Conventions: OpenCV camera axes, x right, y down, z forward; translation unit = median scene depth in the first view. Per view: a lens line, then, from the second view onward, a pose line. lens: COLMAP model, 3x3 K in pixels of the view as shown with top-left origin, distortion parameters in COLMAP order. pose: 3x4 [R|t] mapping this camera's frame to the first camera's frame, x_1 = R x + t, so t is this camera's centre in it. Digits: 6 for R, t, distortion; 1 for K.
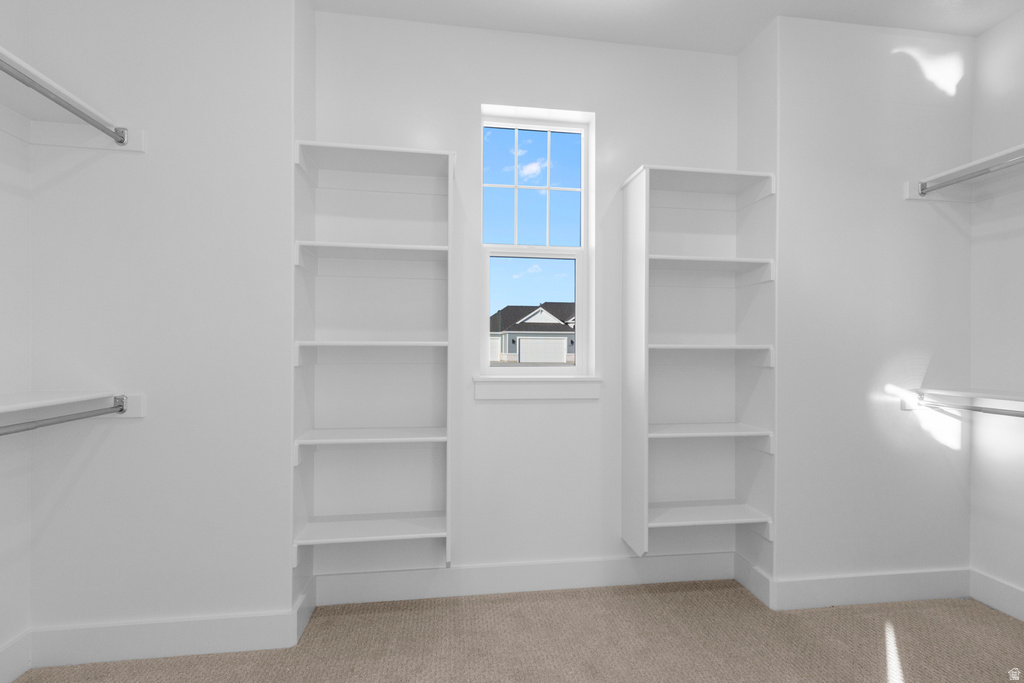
lens RADIAL K [[478.0, 0, 514.0], [0, 478.0, 344.1], [0, 0, 1]] dist [-0.003285, -0.000060]
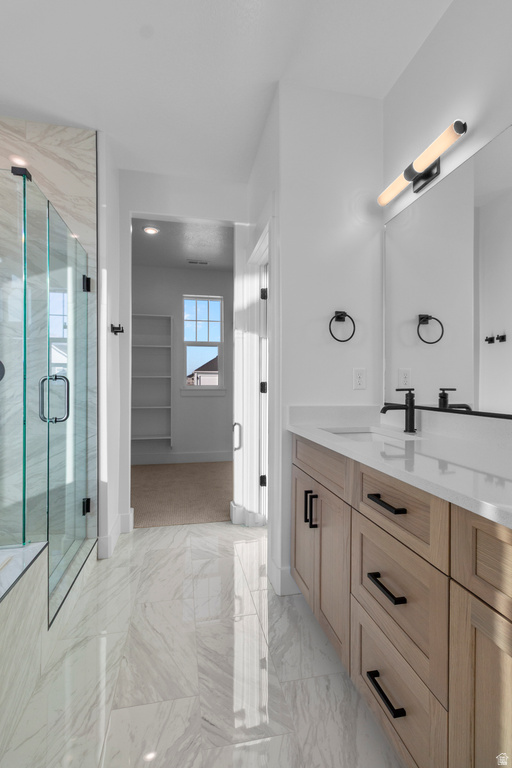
lens RADIAL K [[358.5, 0, 256.4], [0, 358.5, 388.3], [0, 0, 1]] dist [-0.003285, -0.000060]
pose [[0.996259, -0.002801, 0.086374, 0.193045], [0.000199, 0.999546, 0.030121, 0.006430], [-0.086420, -0.029991, 0.995807, -1.226278]]
